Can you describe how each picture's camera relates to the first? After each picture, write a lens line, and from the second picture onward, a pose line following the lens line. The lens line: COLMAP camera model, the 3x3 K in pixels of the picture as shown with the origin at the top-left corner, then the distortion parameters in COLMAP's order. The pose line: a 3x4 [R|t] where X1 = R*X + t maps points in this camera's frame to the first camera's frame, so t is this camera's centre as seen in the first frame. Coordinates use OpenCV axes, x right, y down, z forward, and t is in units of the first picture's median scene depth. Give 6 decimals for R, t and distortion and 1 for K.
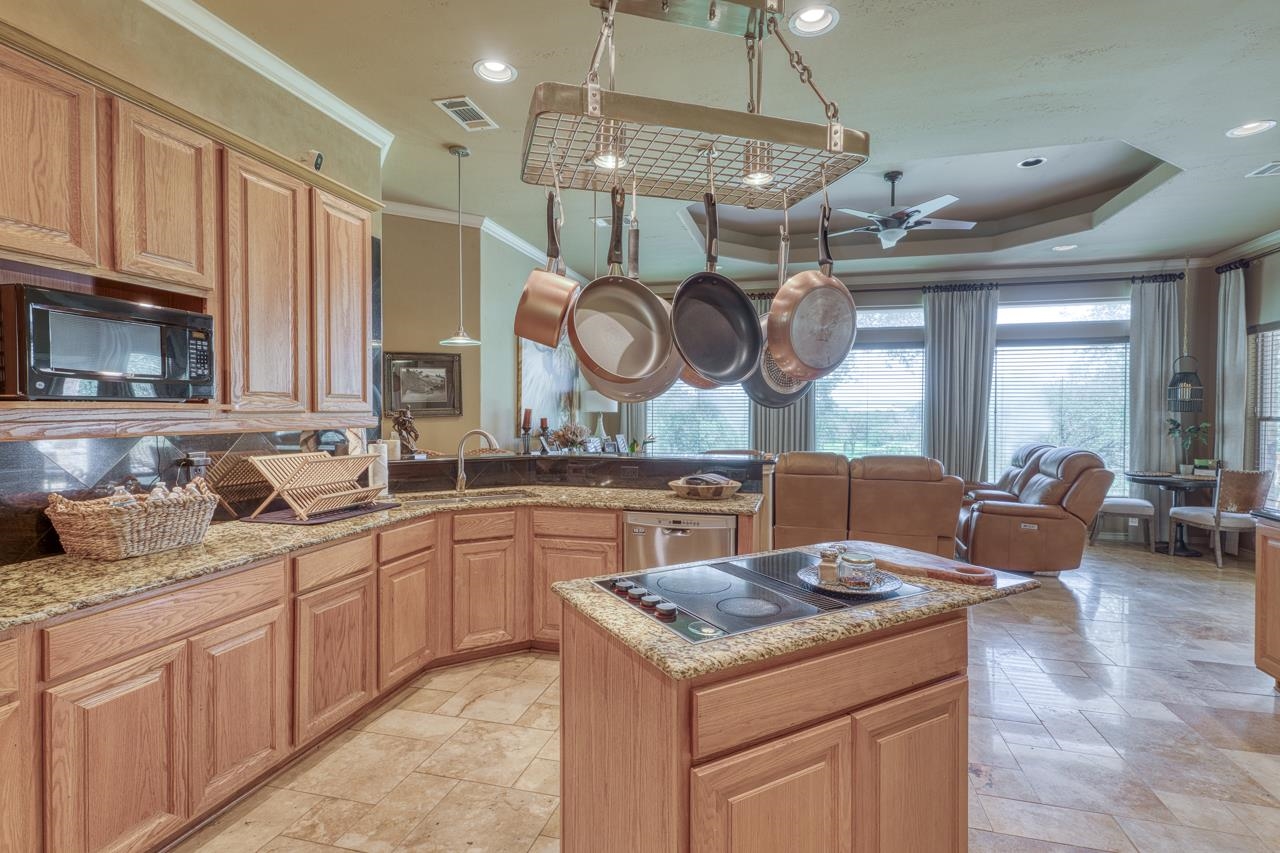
lens RADIAL K [[602.1, 0, 641.9], [0, 602.1, 424.5], [0, 0, 1]] dist [0.008512, 0.000170]
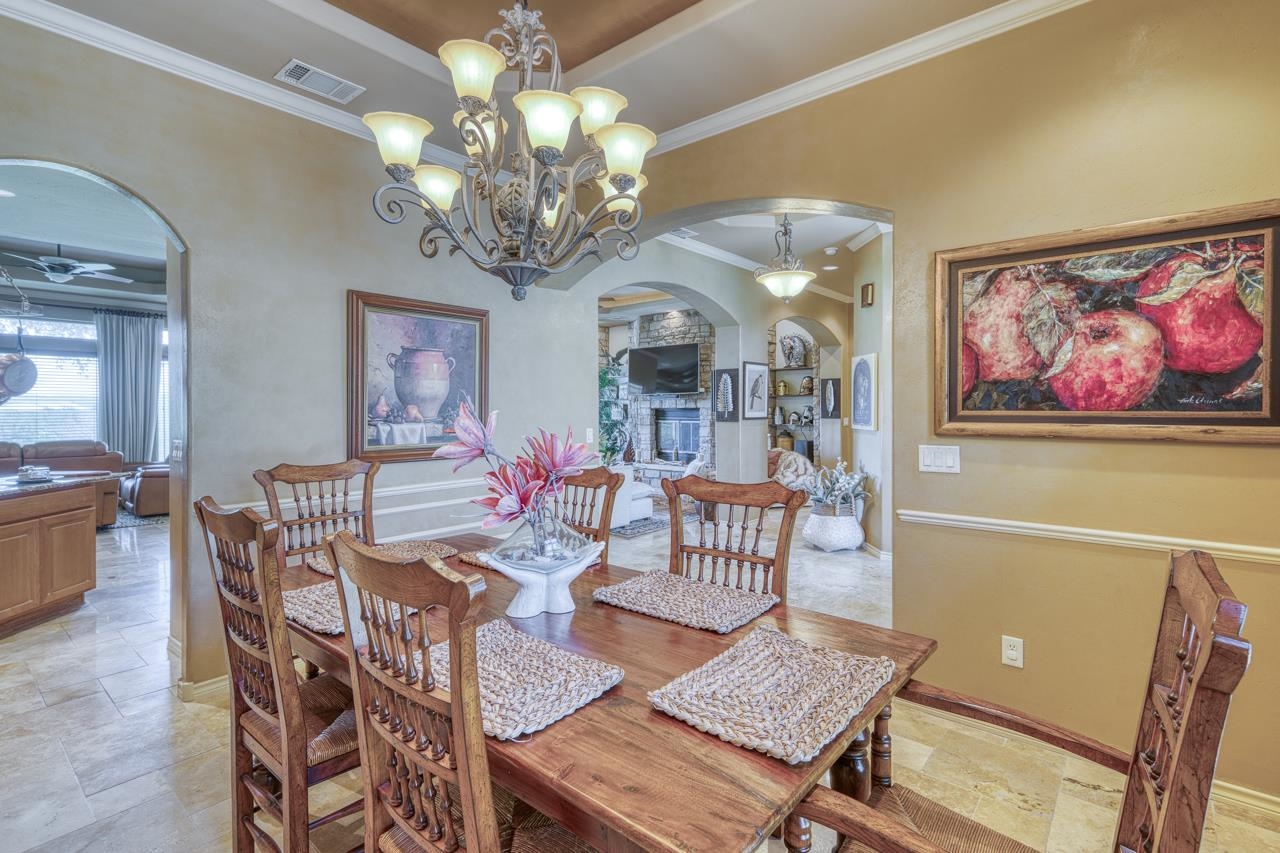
lens RADIAL K [[602.1, 0, 625.7], [0, 602.1, 409.9], [0, 0, 1]] dist [0.008512, 0.000170]
pose [[0.425686, -0.008612, 0.904830, -0.214990], [0.027752, 0.999609, -0.003543, 0.014884], [-0.904445, 0.026619, 0.425758, -0.556945]]
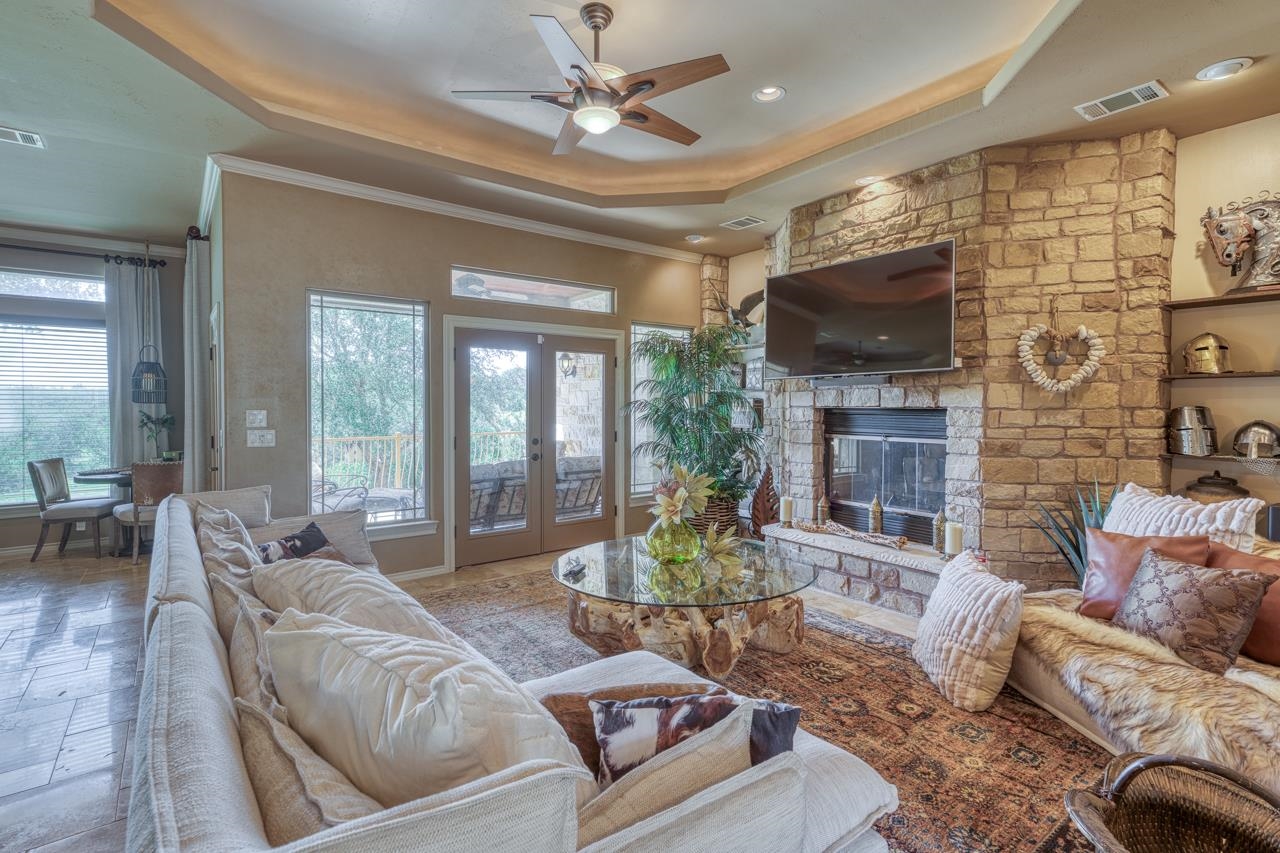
lens RADIAL K [[602.1, 0, 633.4], [0, 602.1, 413.2], [0, 0, 1]] dist [0.008512, 0.000170]
pose [[0.601321, -0.011084, 0.798930, 0.575228], [0.019050, 0.999818, -0.000467, 0.009582], [-0.798780, 0.015501, 0.601423, -0.184933]]
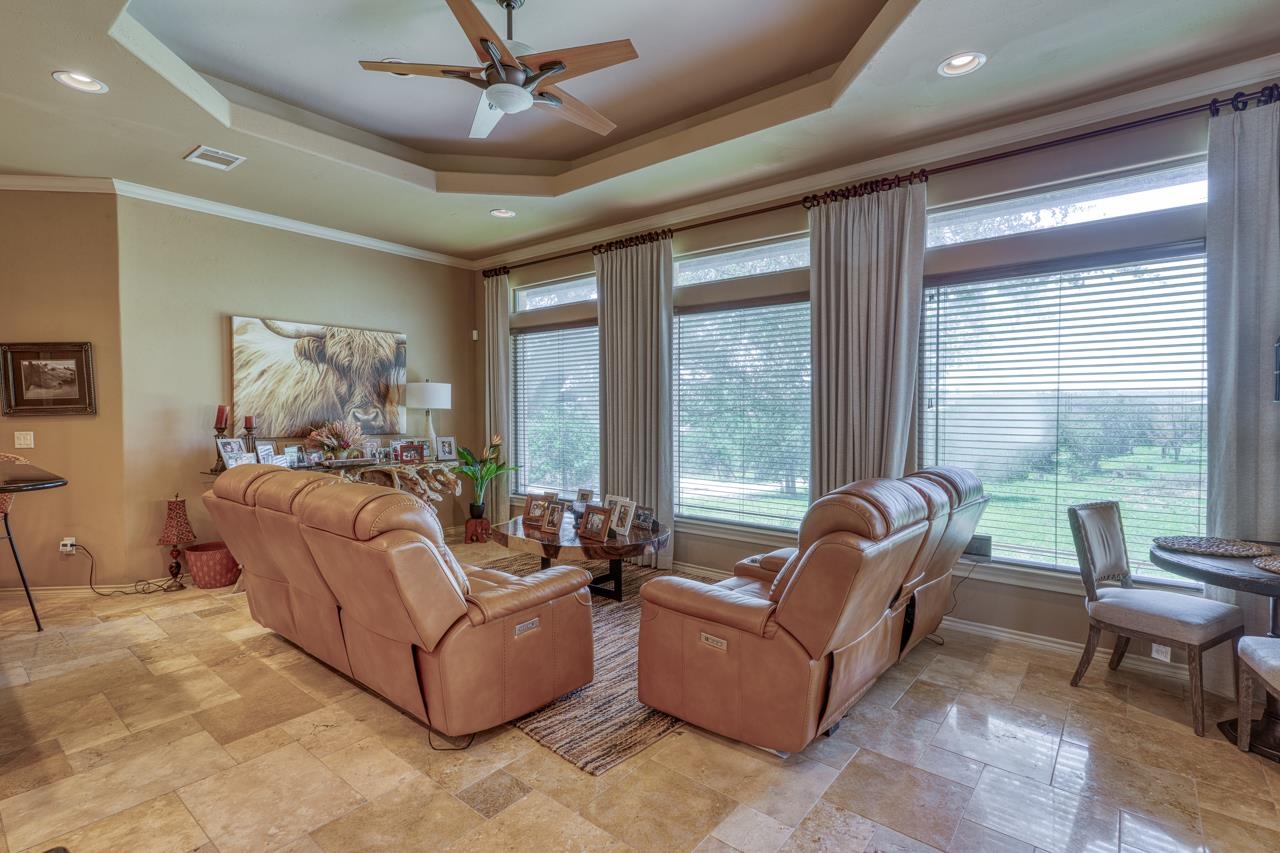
lens RADIAL K [[602.1, 0, 646.8], [0, 602.1, 420.6], [0, 0, 1]] dist [0.008512, 0.000170]
pose [[0.912173, 0.002964, -0.409794, 0.634843], [-0.005679, 0.999969, -0.005407, -0.004059], [0.409766, 0.007259, 0.912162, 0.435027]]
